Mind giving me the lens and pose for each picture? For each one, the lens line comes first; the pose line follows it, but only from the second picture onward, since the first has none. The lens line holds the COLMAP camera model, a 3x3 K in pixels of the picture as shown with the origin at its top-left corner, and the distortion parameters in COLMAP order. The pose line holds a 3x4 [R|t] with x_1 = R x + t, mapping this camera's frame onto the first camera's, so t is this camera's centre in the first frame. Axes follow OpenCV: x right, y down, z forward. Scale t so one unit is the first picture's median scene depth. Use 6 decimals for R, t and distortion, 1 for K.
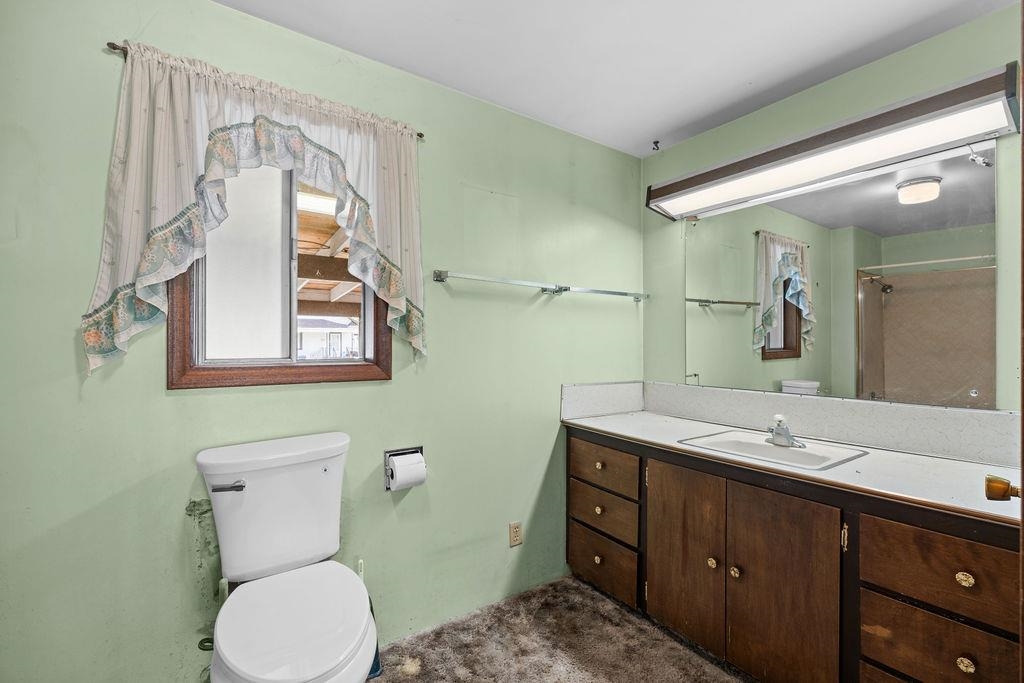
lens RADIAL K [[447.5, 0, 514.3], [0, 447.5, 341.7], [0, 0, 1]] dist [-0.002001, 0.000056]
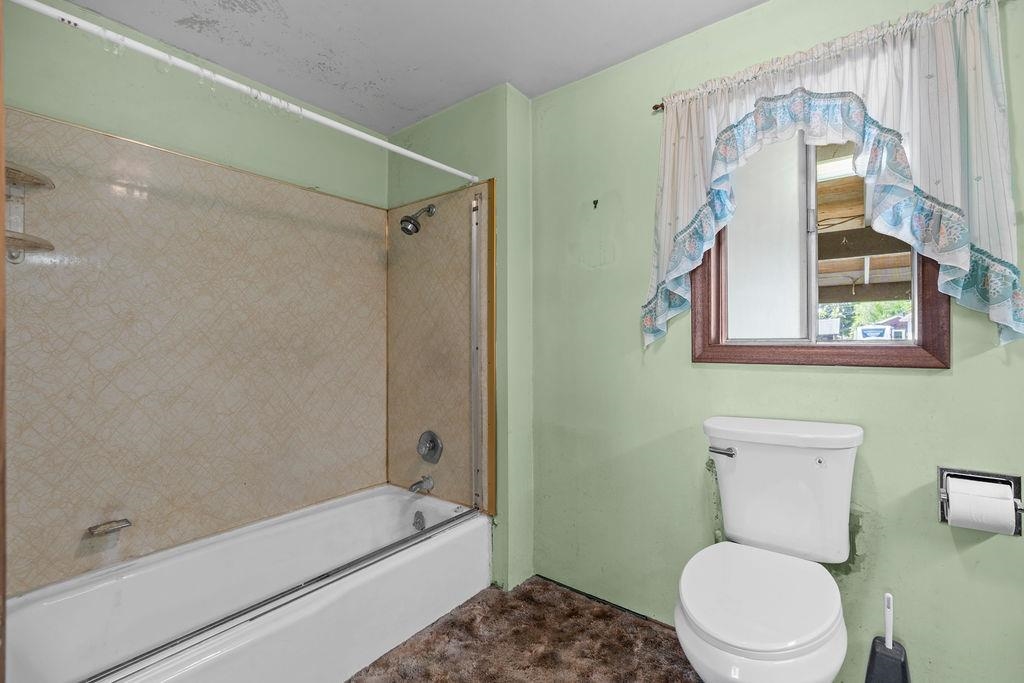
lens RADIAL K [[447.5, 0, 514.3], [0, 447.5, 341.7], [0, 0, 1]] dist [-0.002001, 0.000056]
pose [[0.281087, -0.001365, -0.959681, 0.240307], [0.010607, 0.999942, 0.001685, 0.038697], [0.959624, -0.010653, 0.281086, 0.162933]]
